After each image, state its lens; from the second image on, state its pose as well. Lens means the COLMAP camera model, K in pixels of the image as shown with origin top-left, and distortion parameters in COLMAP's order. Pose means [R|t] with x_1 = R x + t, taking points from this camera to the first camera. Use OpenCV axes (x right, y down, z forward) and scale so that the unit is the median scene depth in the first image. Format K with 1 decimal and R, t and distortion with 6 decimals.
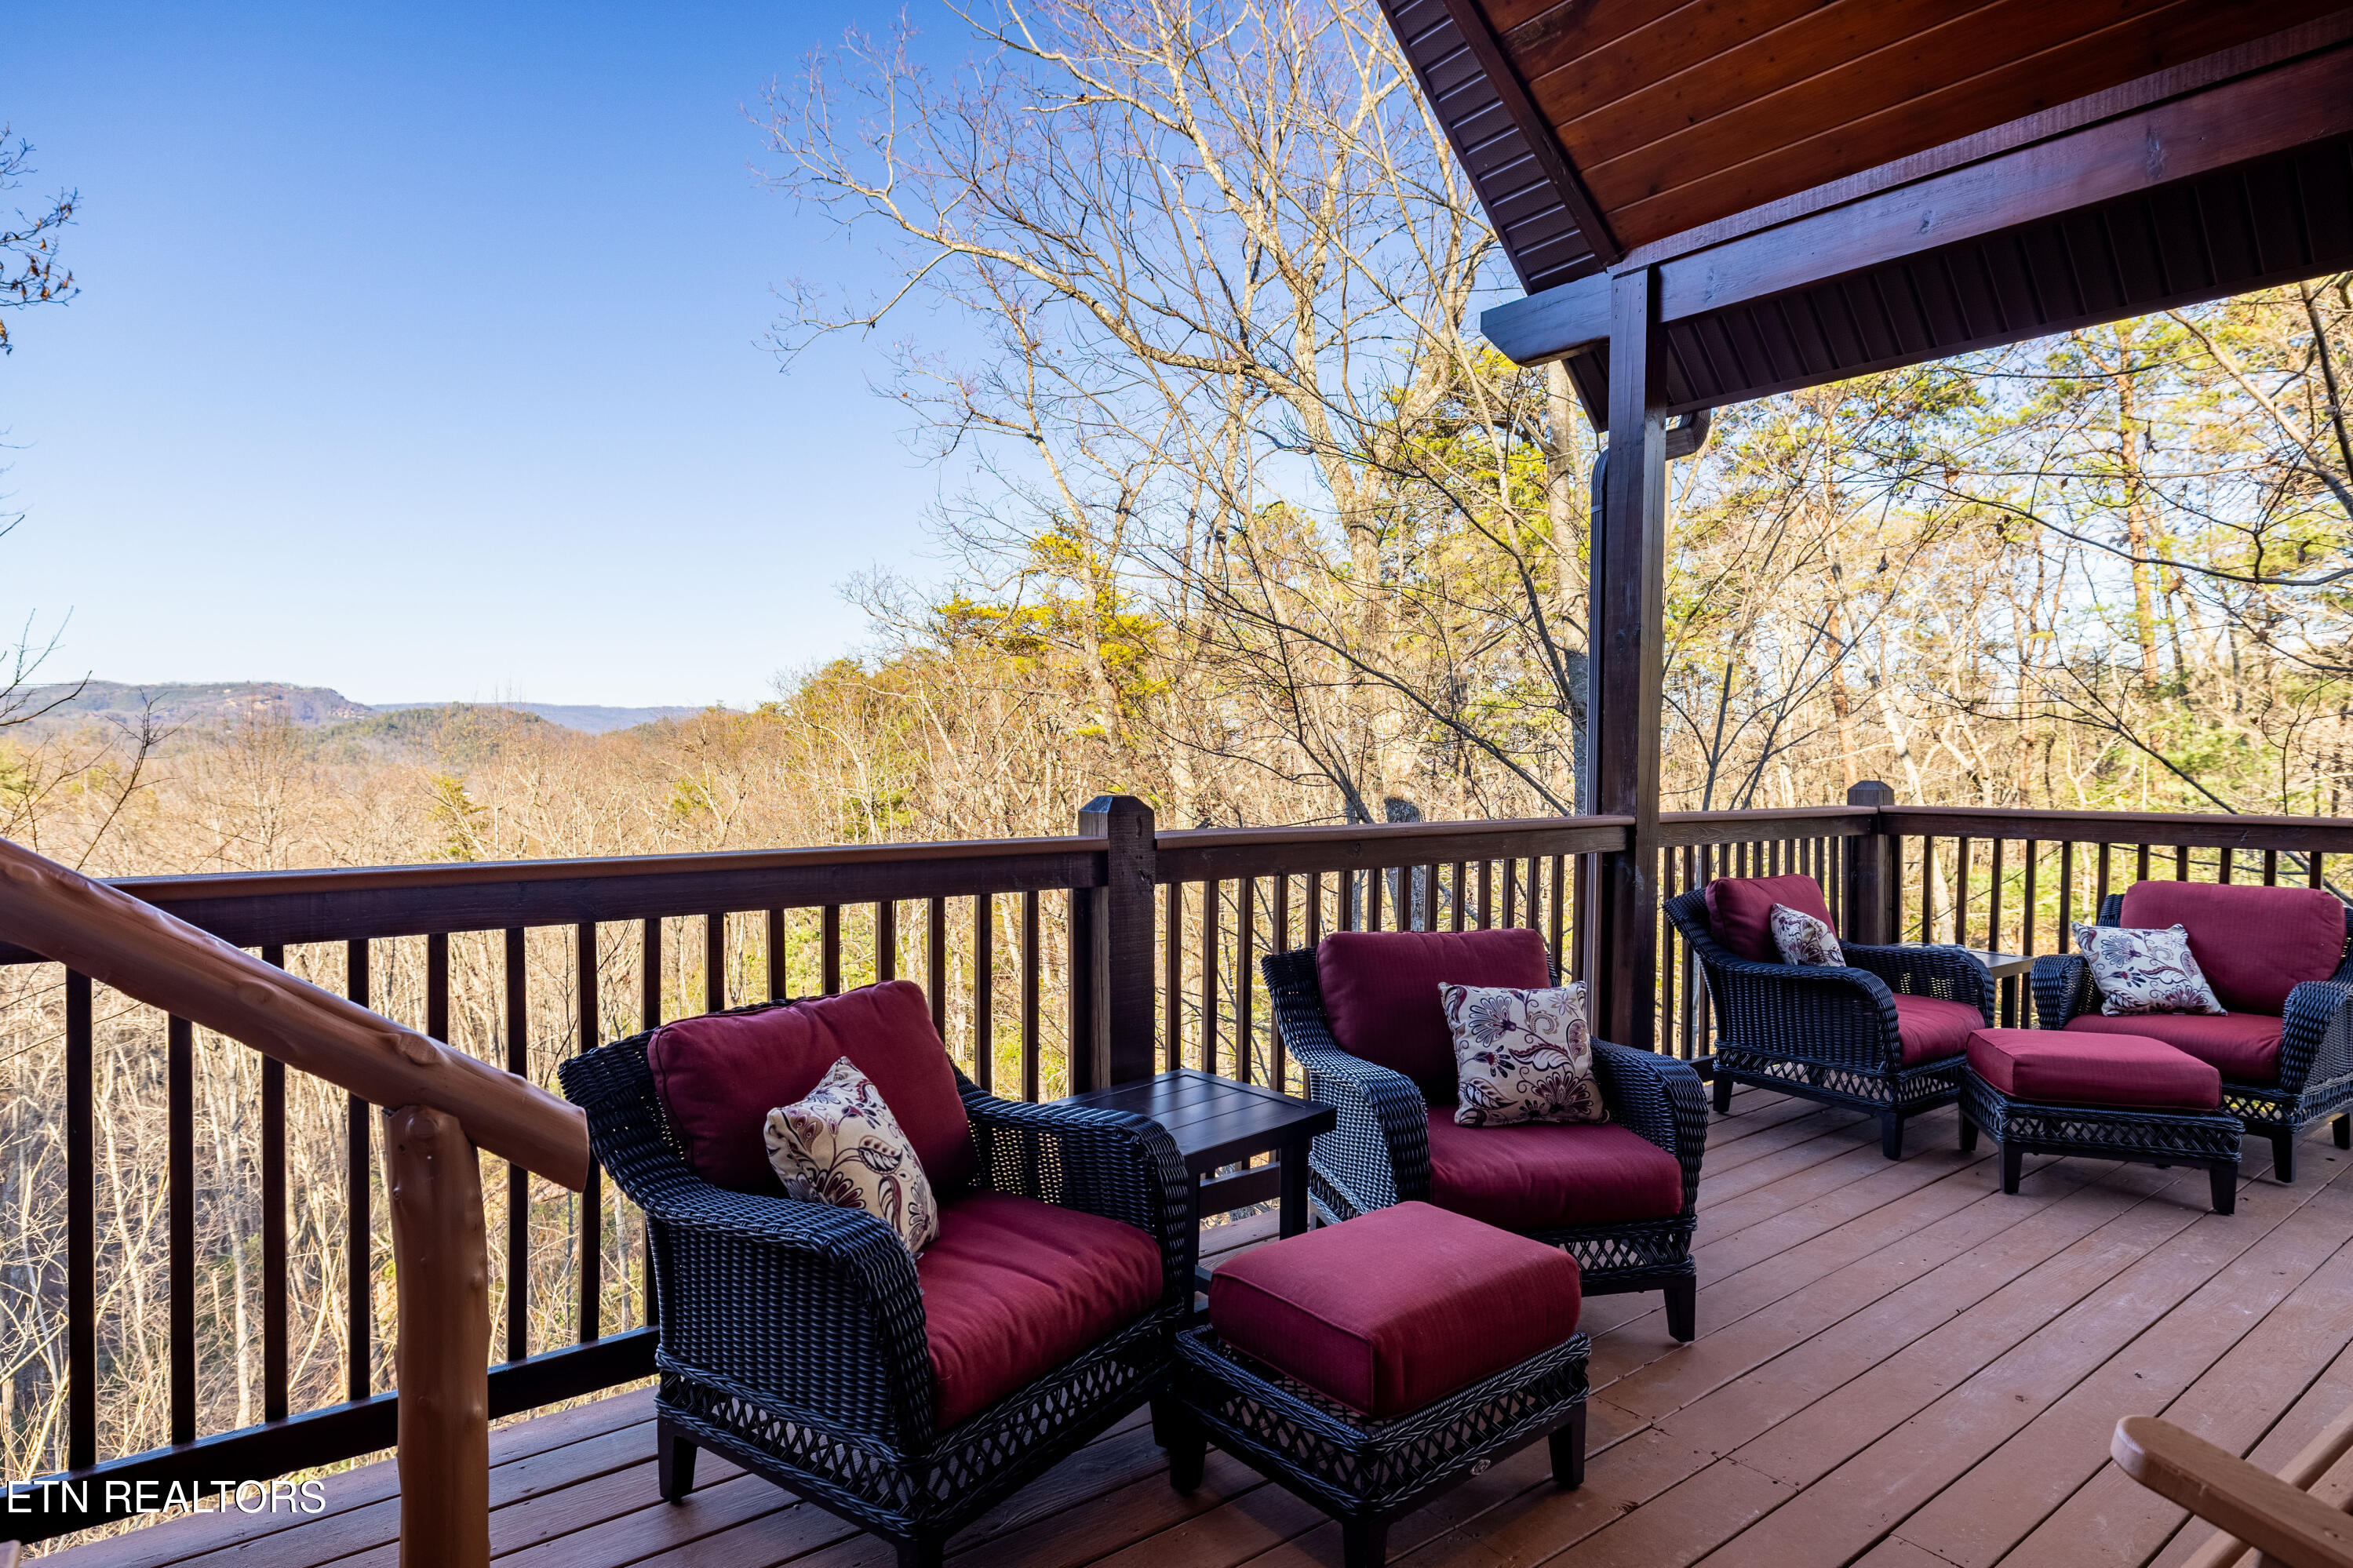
lens RADIAL K [[1298.0, 0, 1180.5], [0, 1298.0, 780.1], [0, 0, 1]] dist [-0.003373, -0.000058]
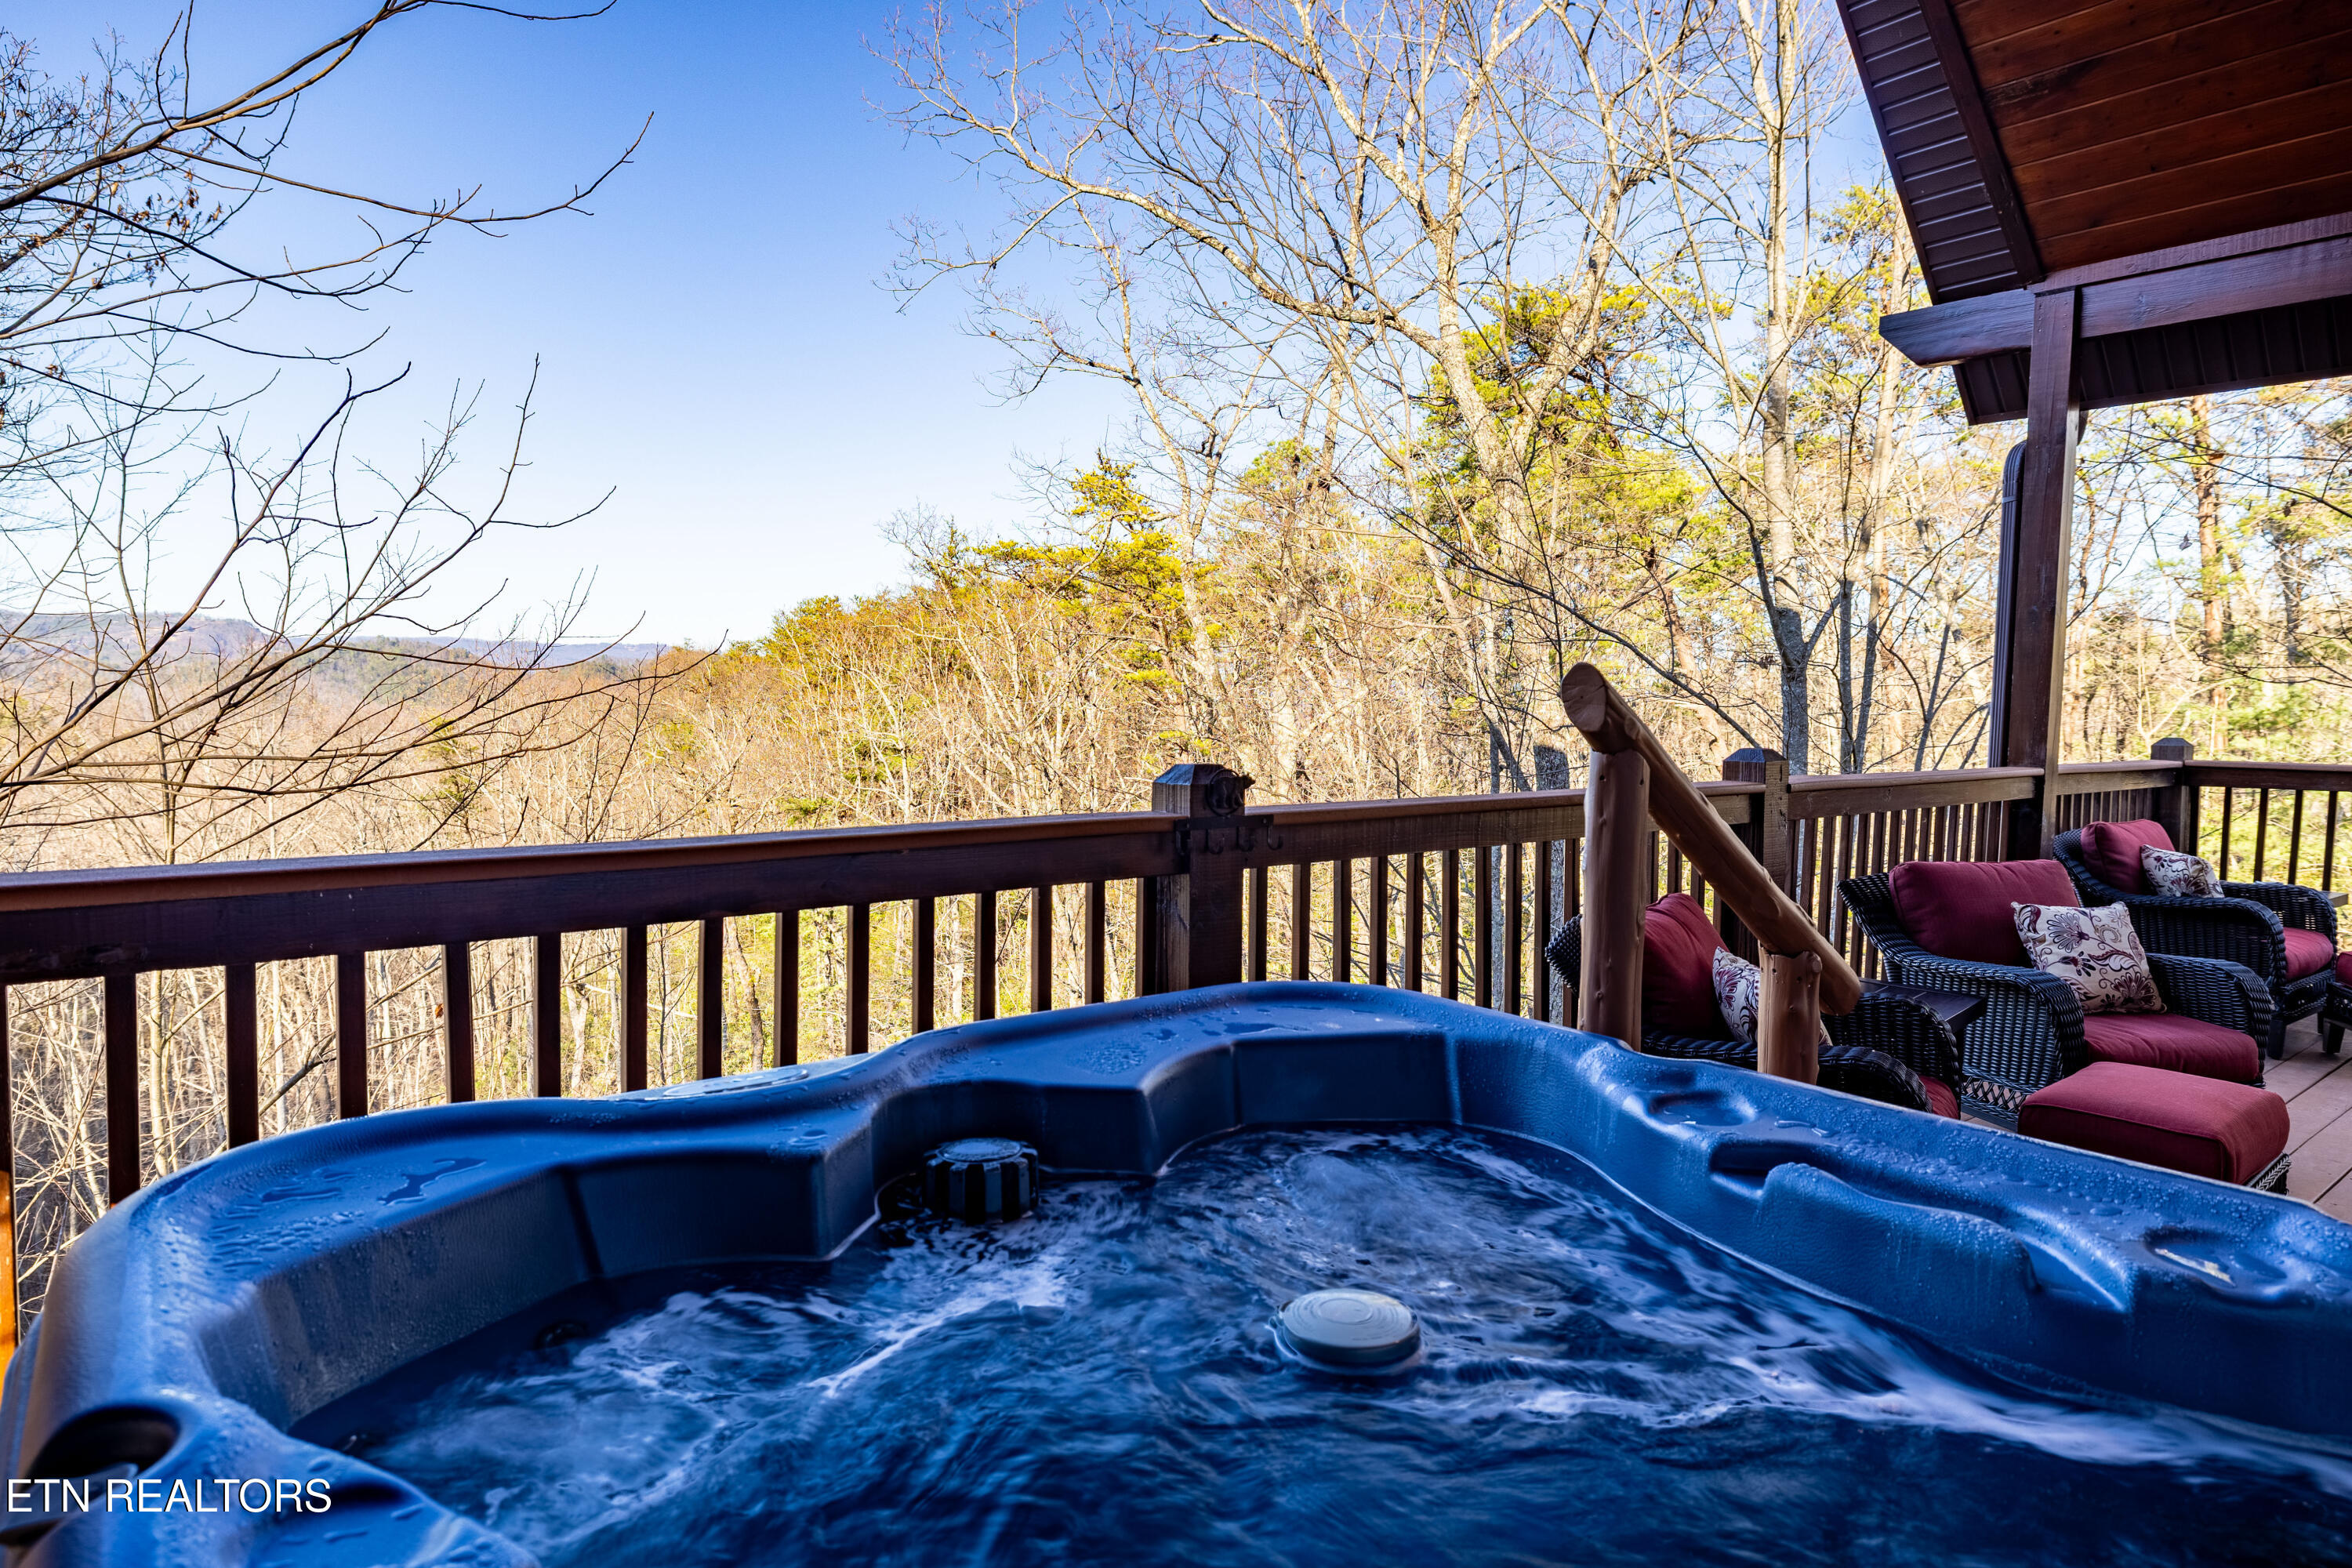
lens RADIAL K [[1350.6, 0, 1179.5], [0, 1350.6, 776.5], [0, 0, 1]] dist [0.002805, -0.005150]
pose [[0.999748, 0.007344, 0.021190, -0.367716], [-0.008127, 0.999278, 0.037118, -0.002569], [-0.020902, -0.037281, 0.999086, -0.154470]]
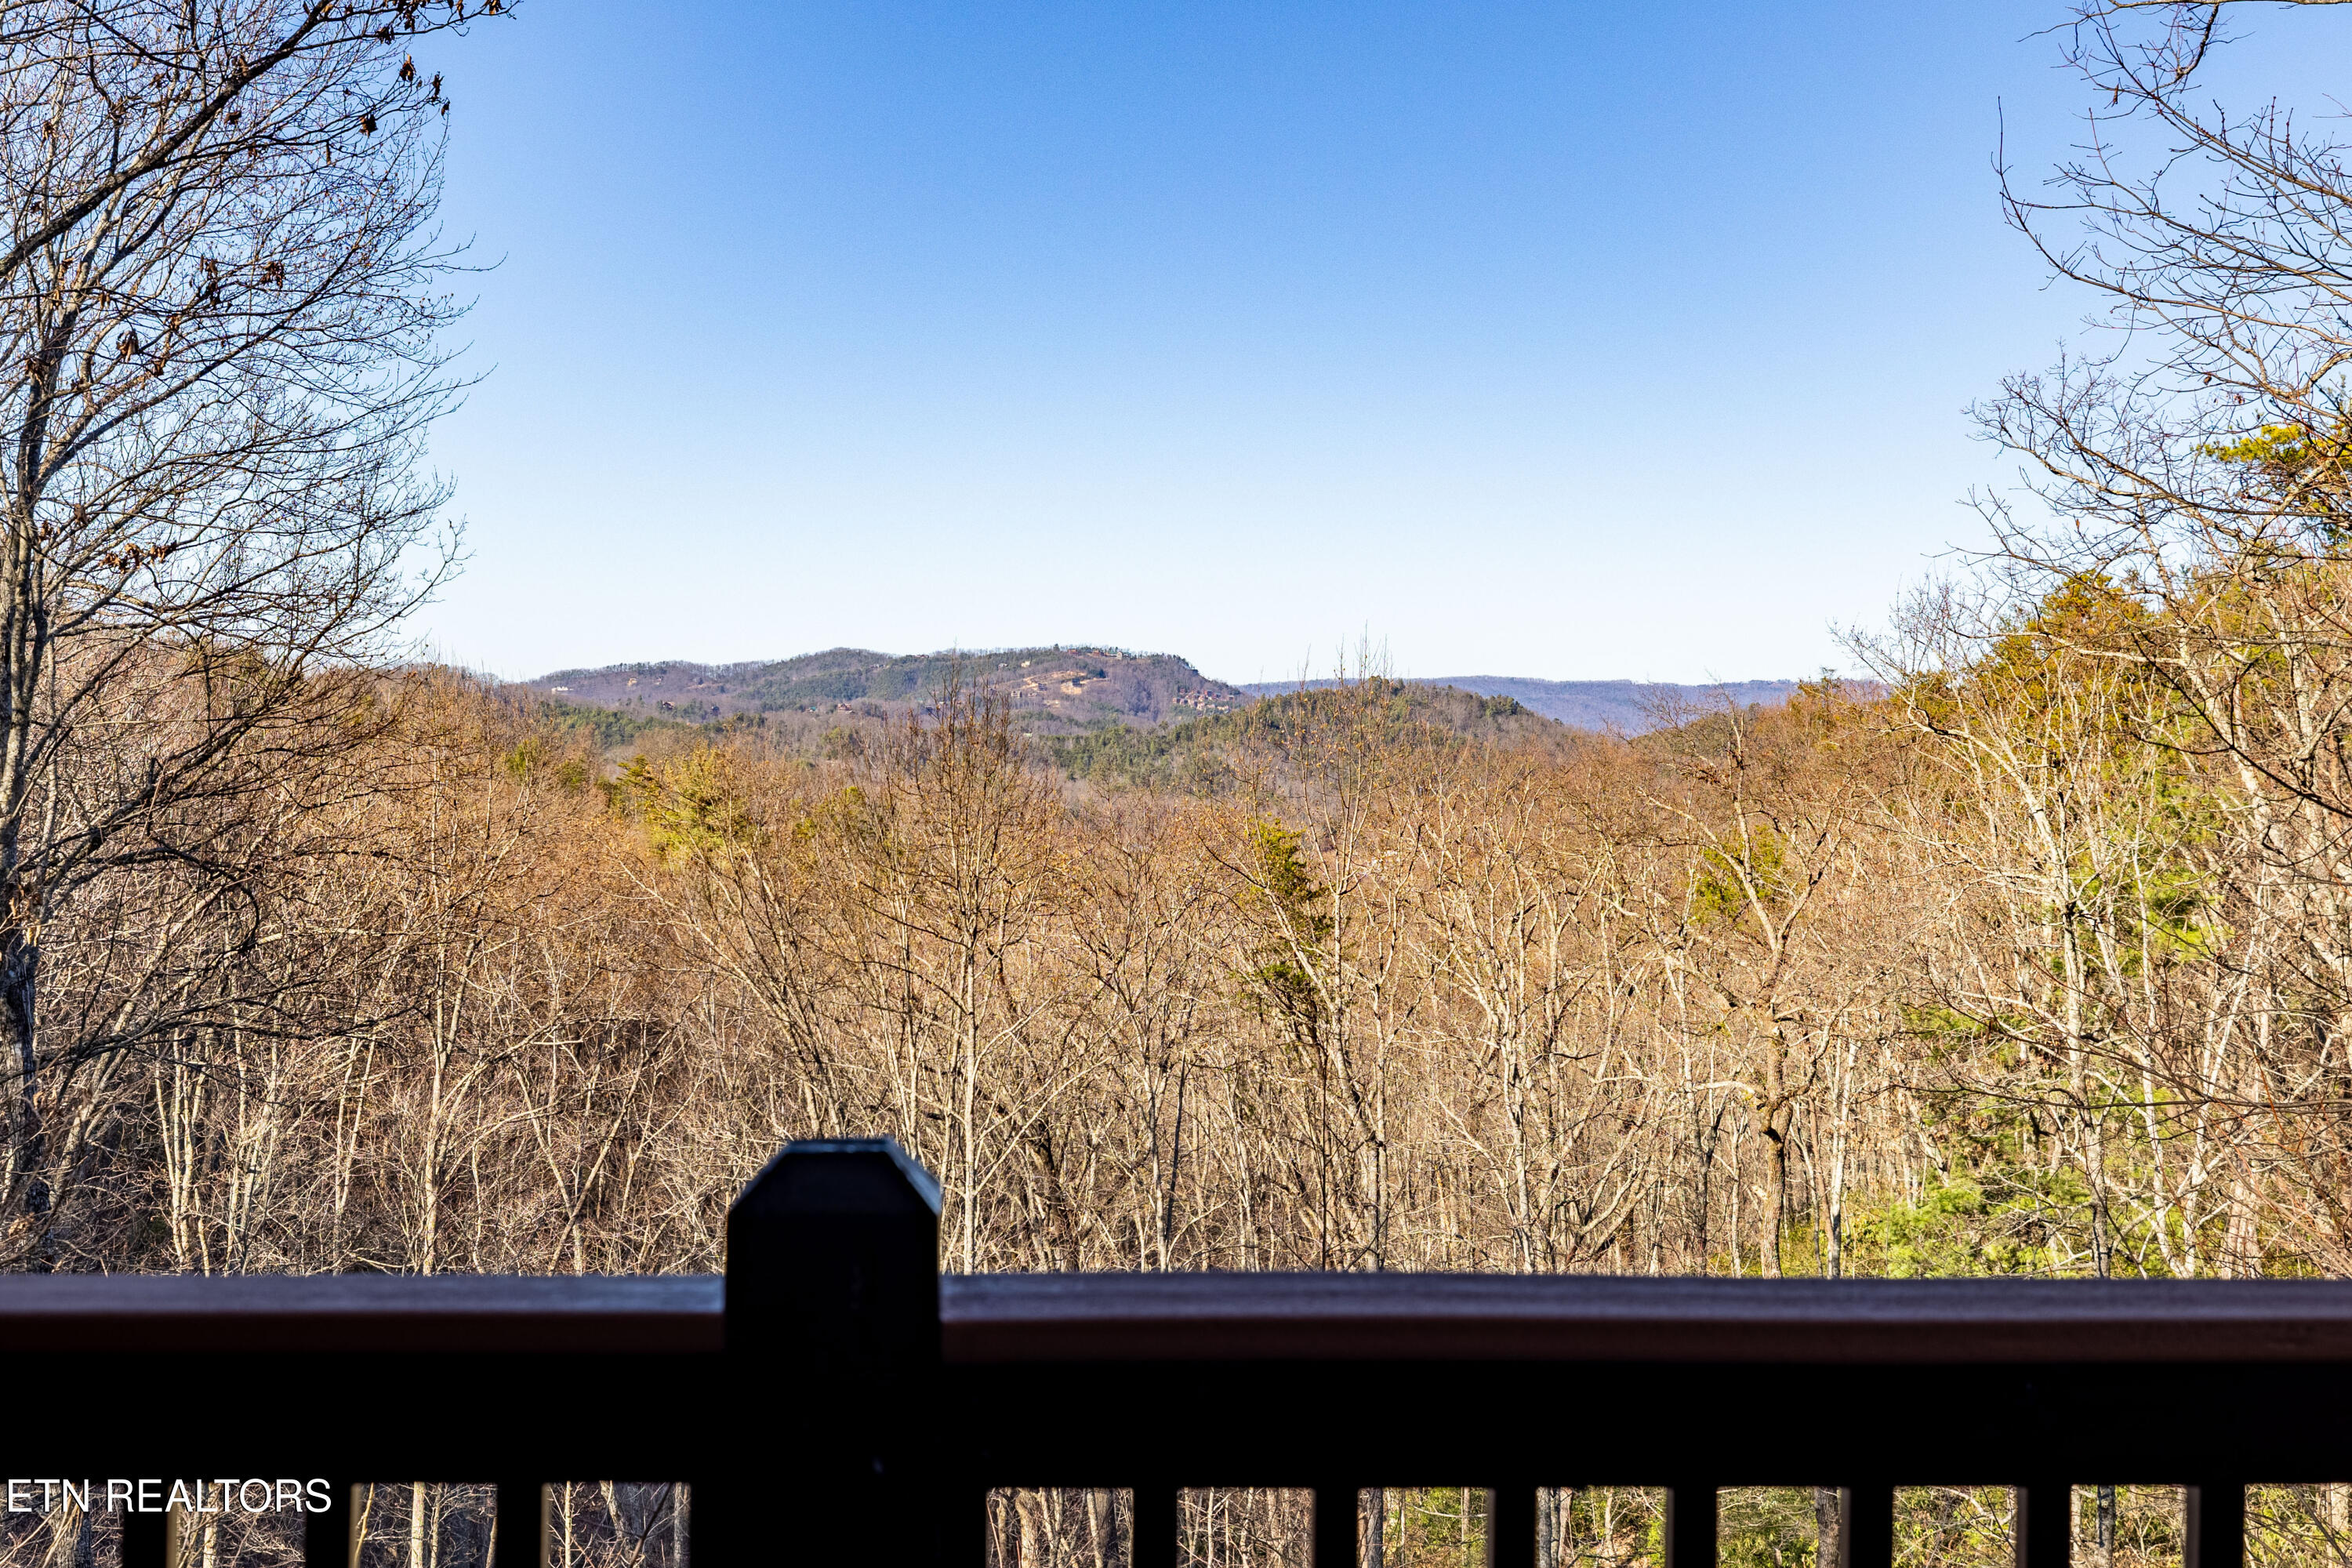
lens RADIAL K [[2821.7, 0, 1167.1], [0, 2821.7, 781.5], [0, 0, 1]] dist [-0.004128, 0.000000]
pose [[0.833869, 0.006548, -0.551924, 0.211301], [-0.017374, 0.999746, -0.014388, -0.031252], [0.551689, 0.021587, 0.833770, 0.286462]]
